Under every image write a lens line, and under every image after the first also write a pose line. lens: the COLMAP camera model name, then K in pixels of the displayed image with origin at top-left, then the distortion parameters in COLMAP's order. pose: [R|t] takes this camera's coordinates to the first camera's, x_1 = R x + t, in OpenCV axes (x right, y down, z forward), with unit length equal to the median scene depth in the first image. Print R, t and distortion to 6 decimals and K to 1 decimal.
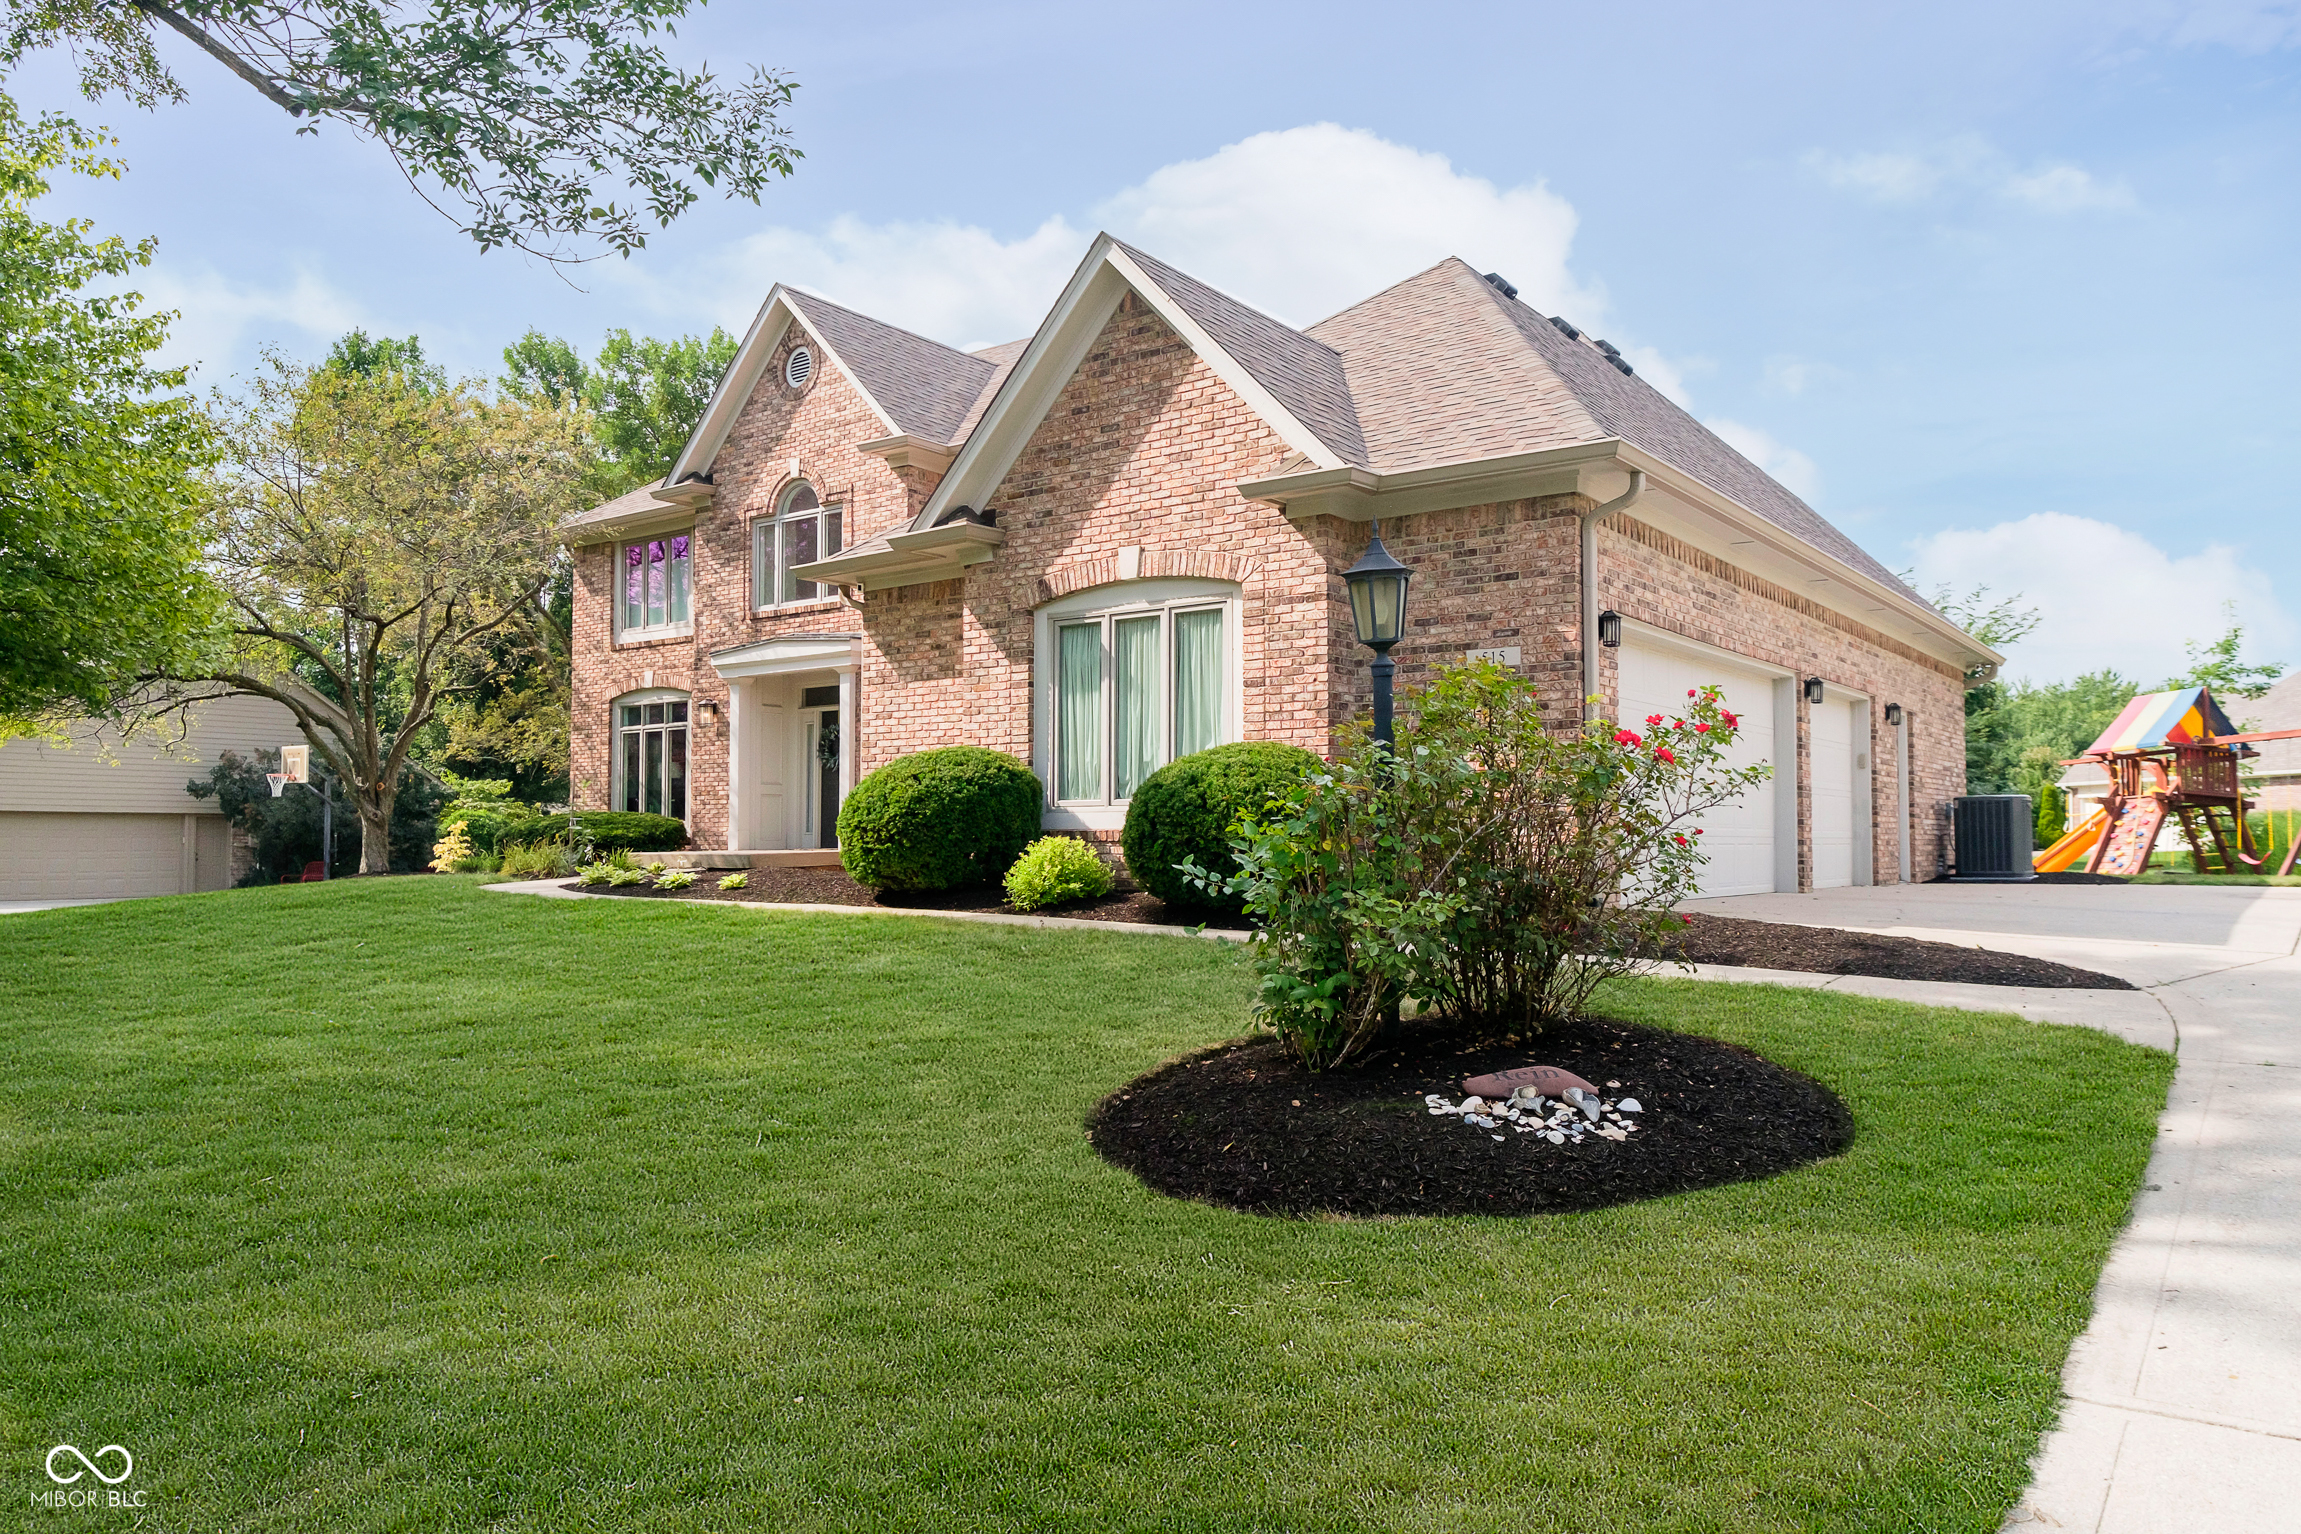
lens RADIAL K [[1572.3, 0, 1157.0], [0, 1572.3, 774.1], [0, 0, 1]] dist [0.003684, 0.000644]
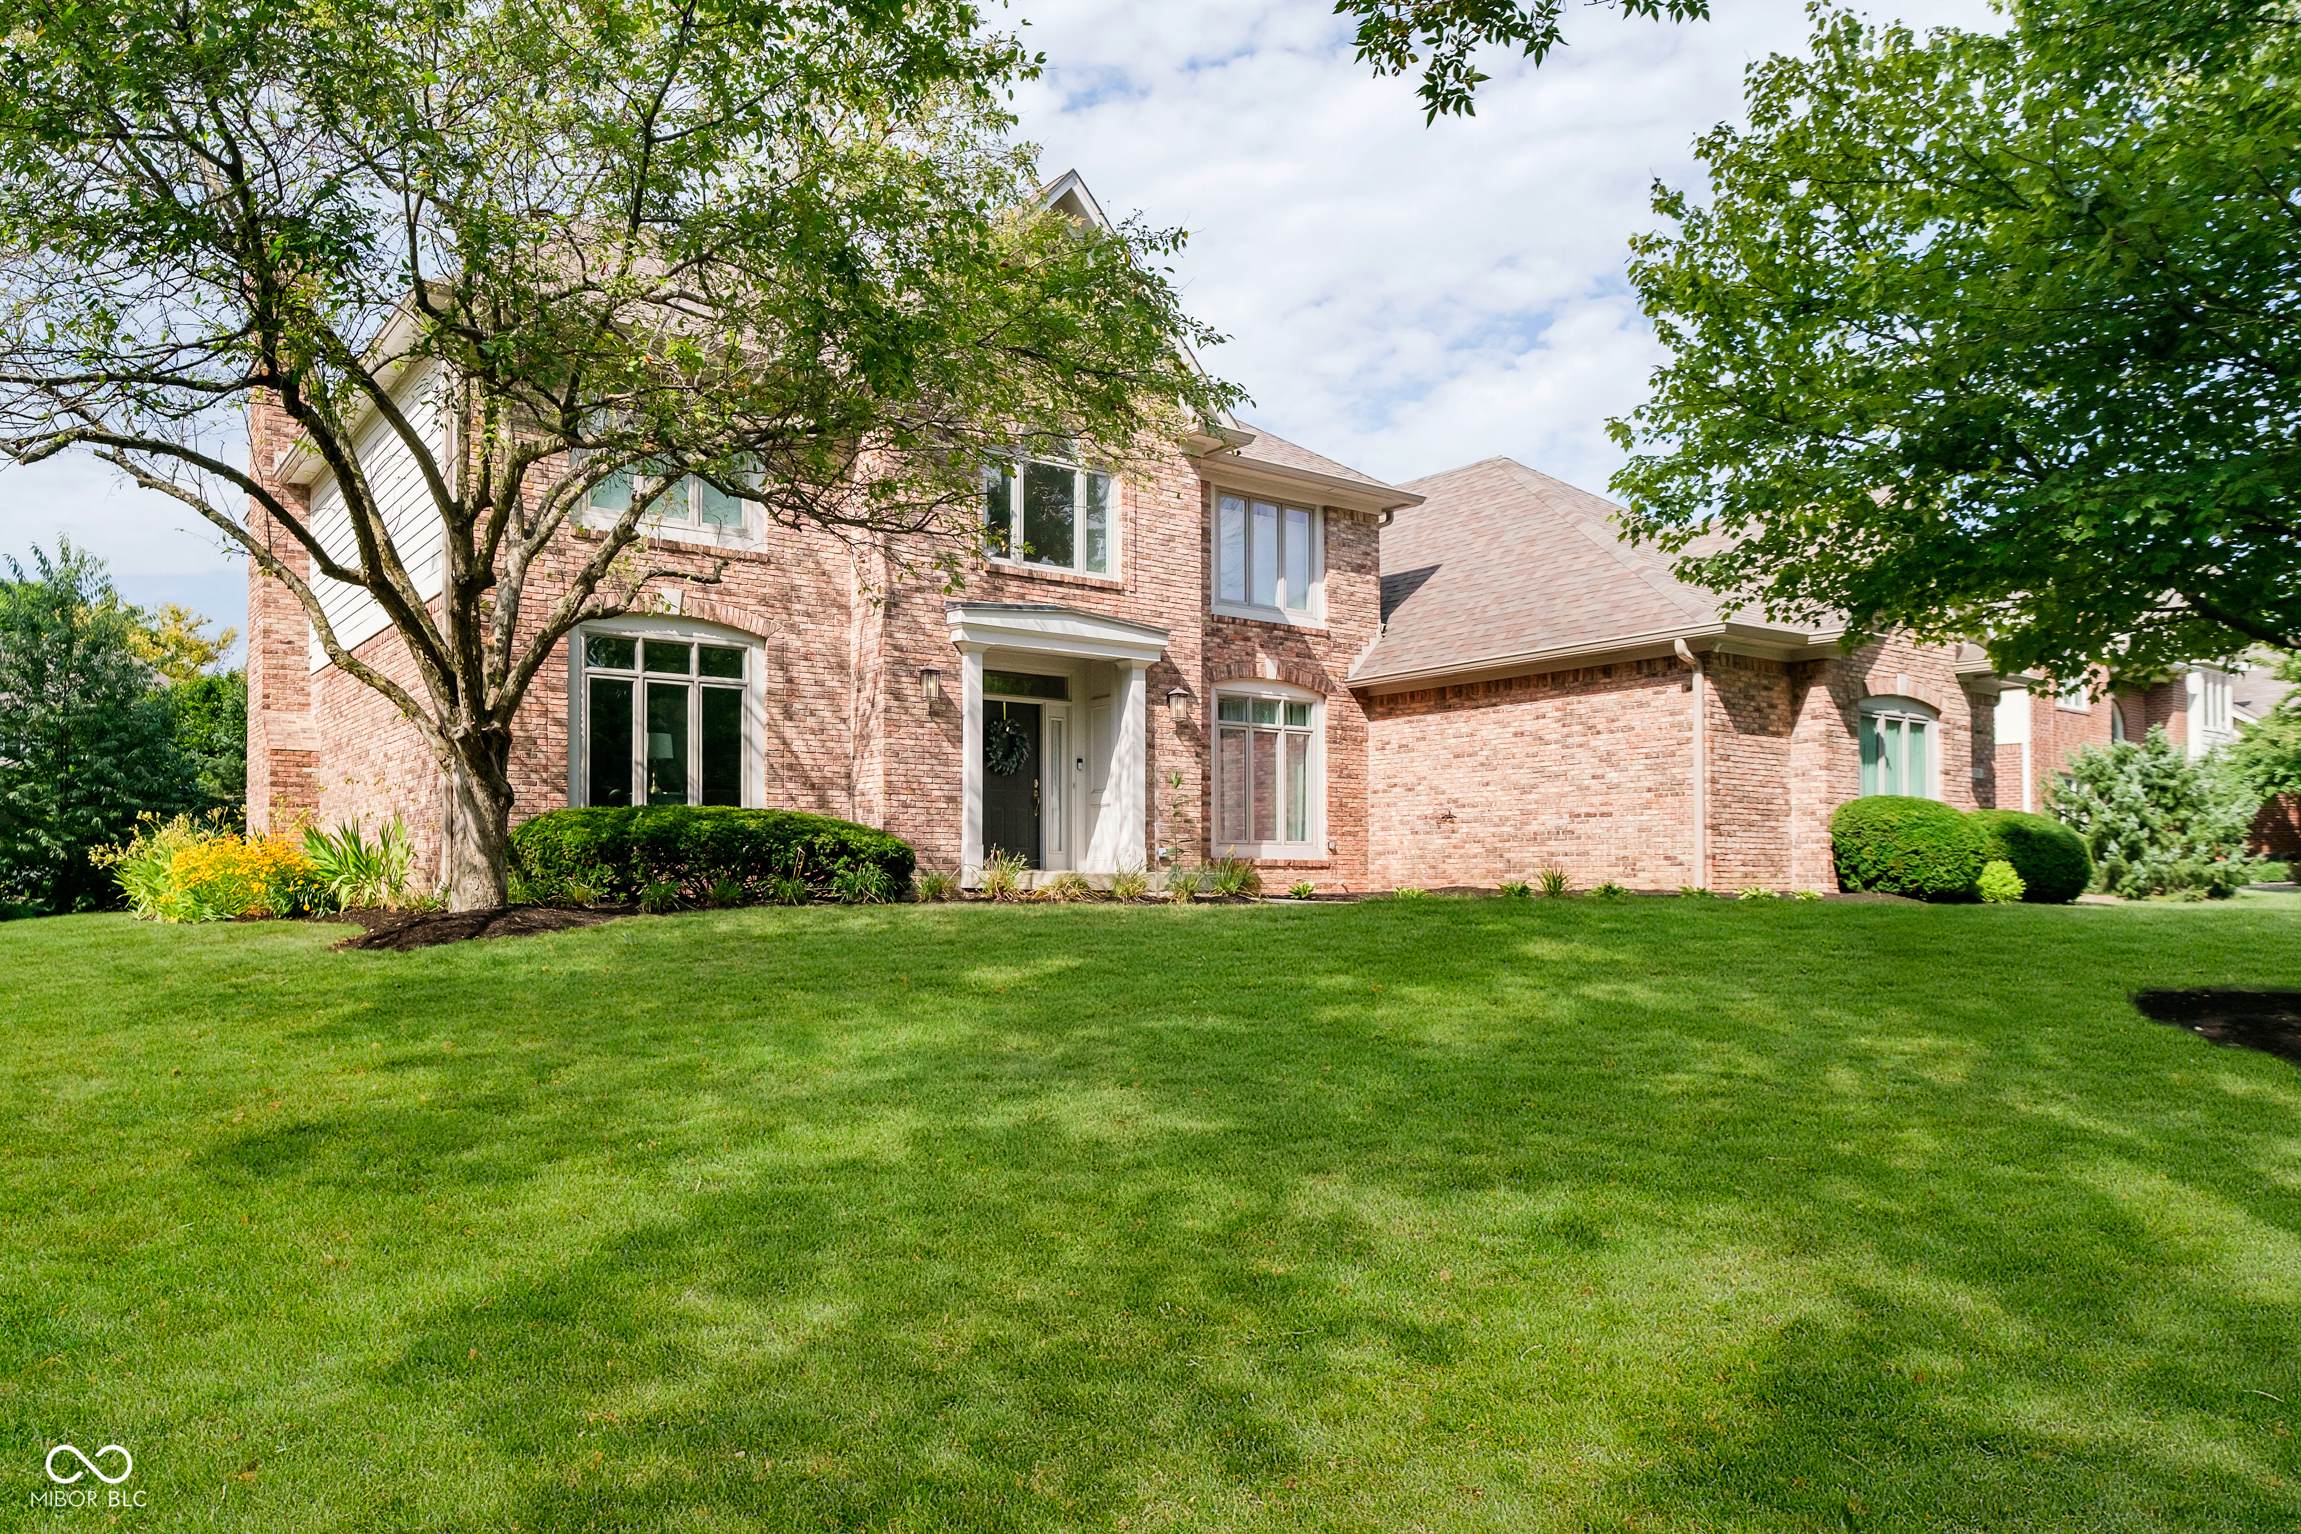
lens RADIAL K [[1477.0, 0, 1025.6], [0, 1477.0, 852.6], [0, 0, 1]] dist [0.005851, 0.000240]
pose [[0.331134, 0.026427, 0.943214, -1.637948], [-0.042288, 0.999019, -0.013145, 0.084294], [-0.942636, -0.035534, 0.331927, 1.298700]]
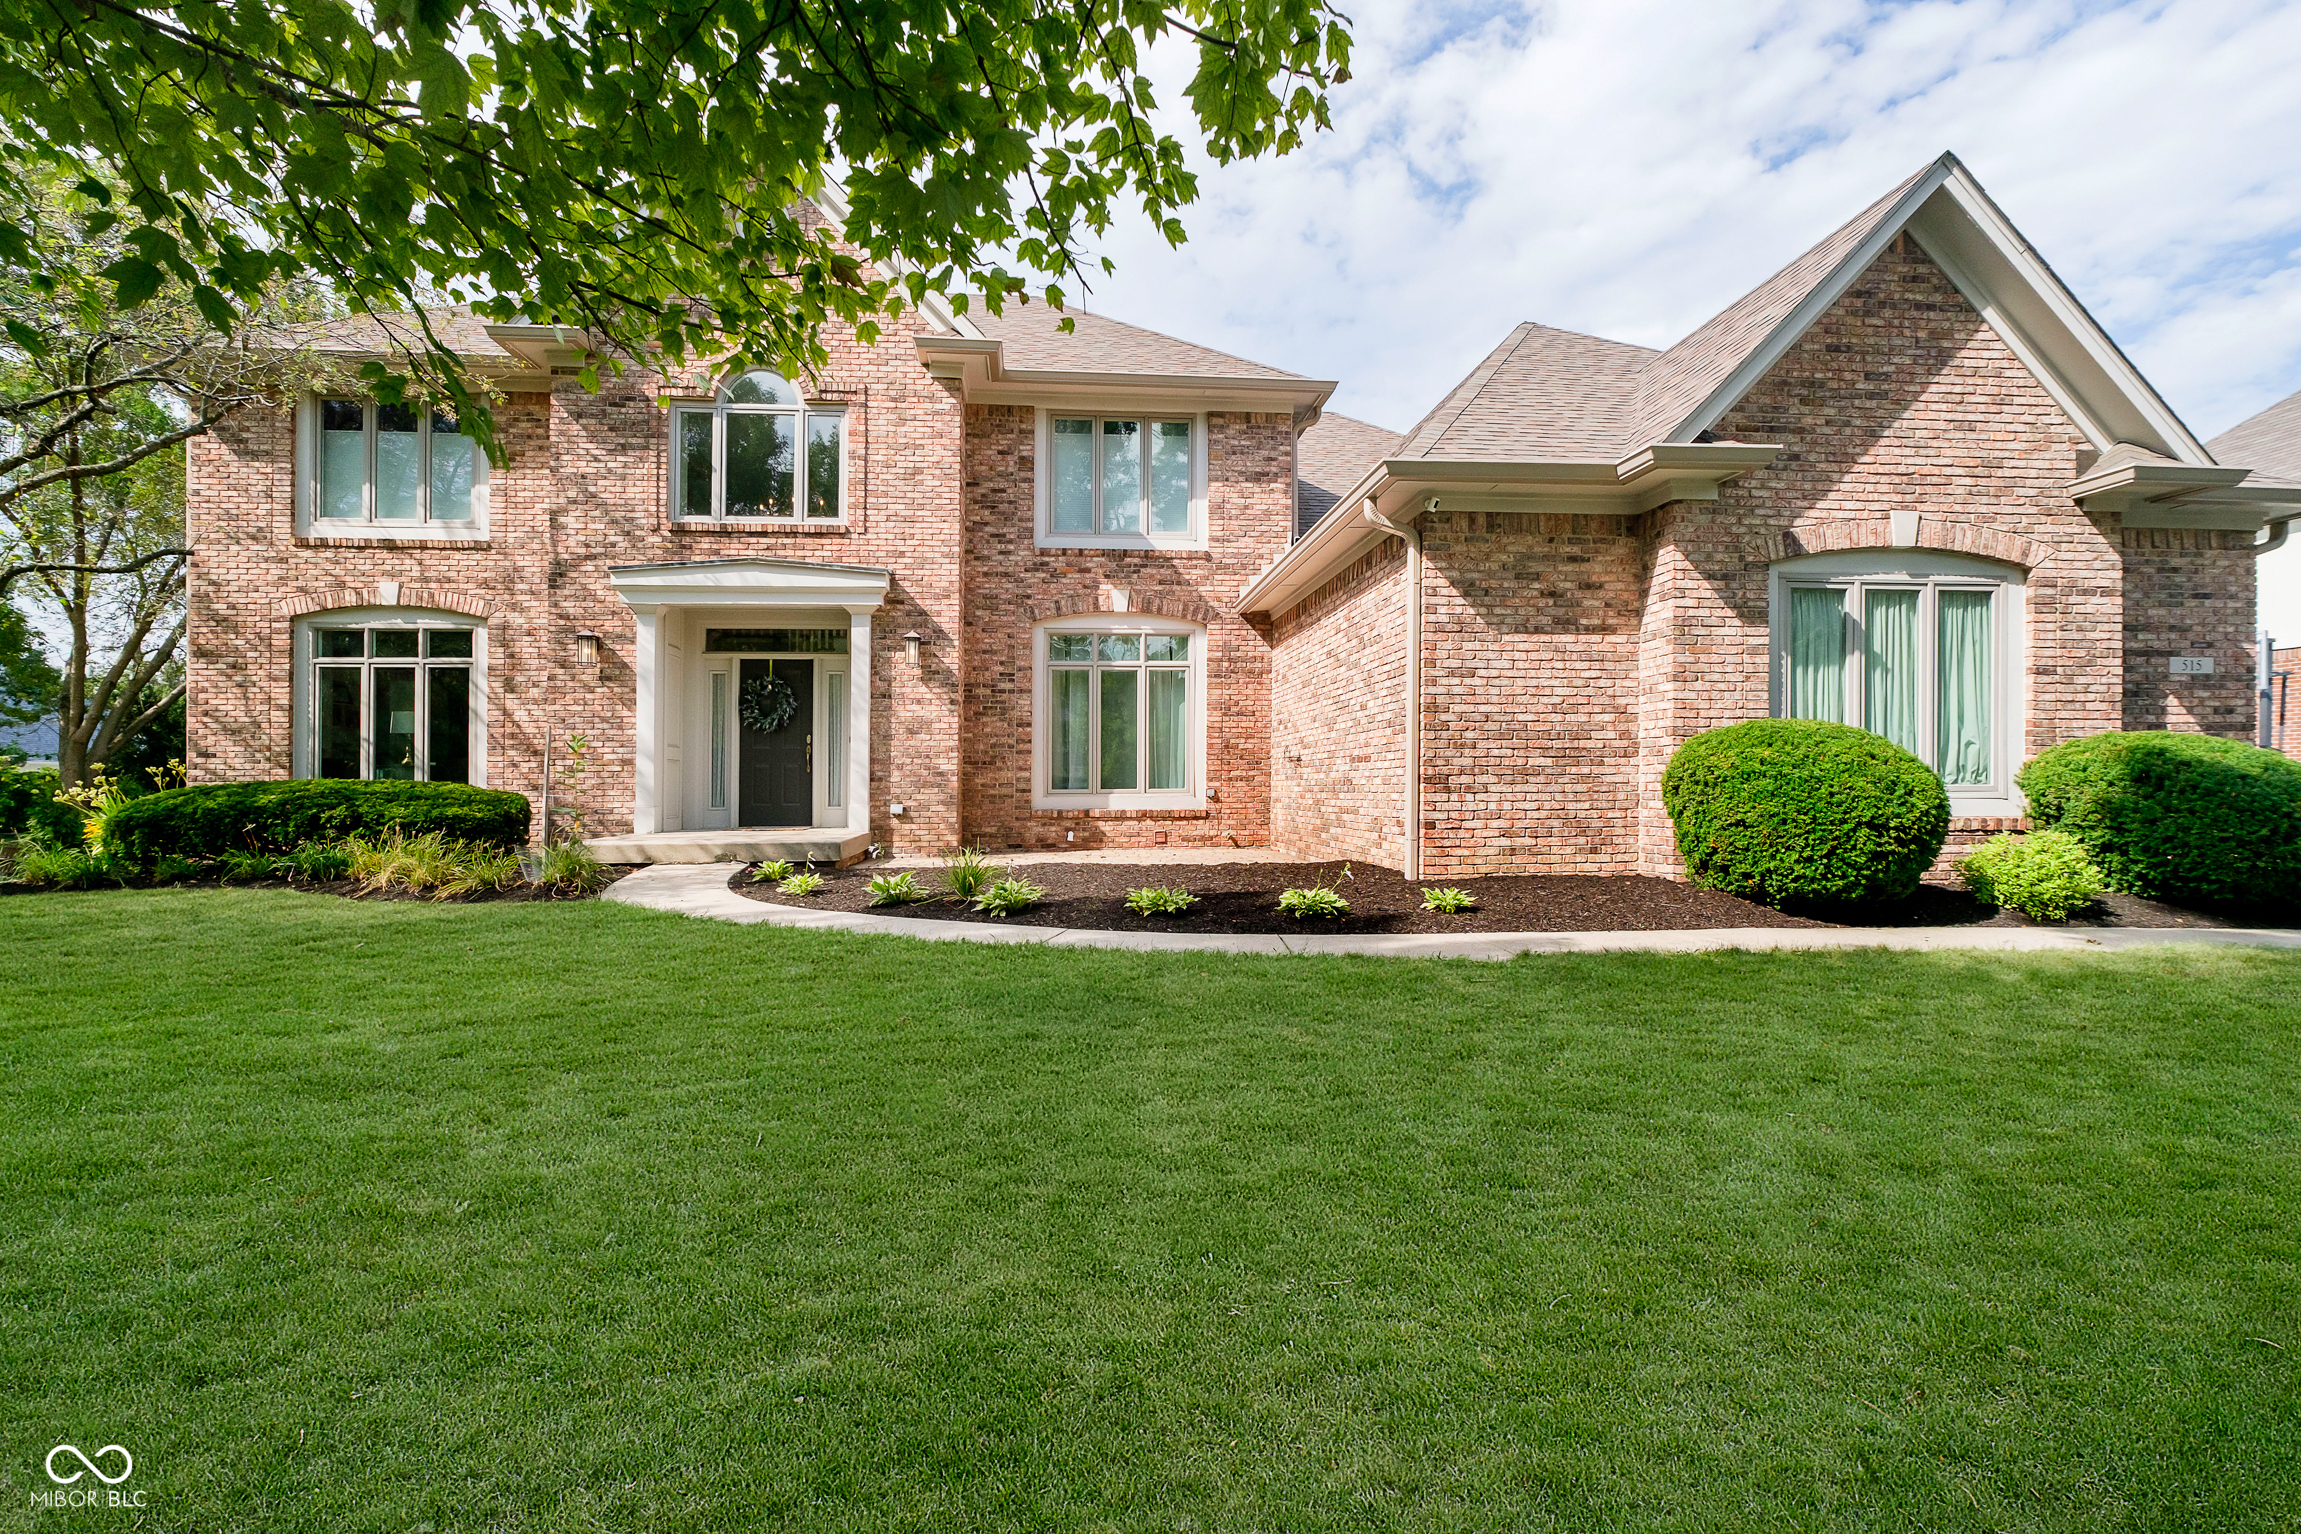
lens RADIAL K [[1013.1, 0, 1152.8], [0, 1013.1, 781.8], [0, 0, 1]] dist [-0.012778, 0.004851]
pose [[0.743642, 0.004380, 0.668563, -0.724971], [-0.025772, 0.999423, 0.022119, 0.011787], [-0.668081, -0.033679, 0.743326, 0.835103]]
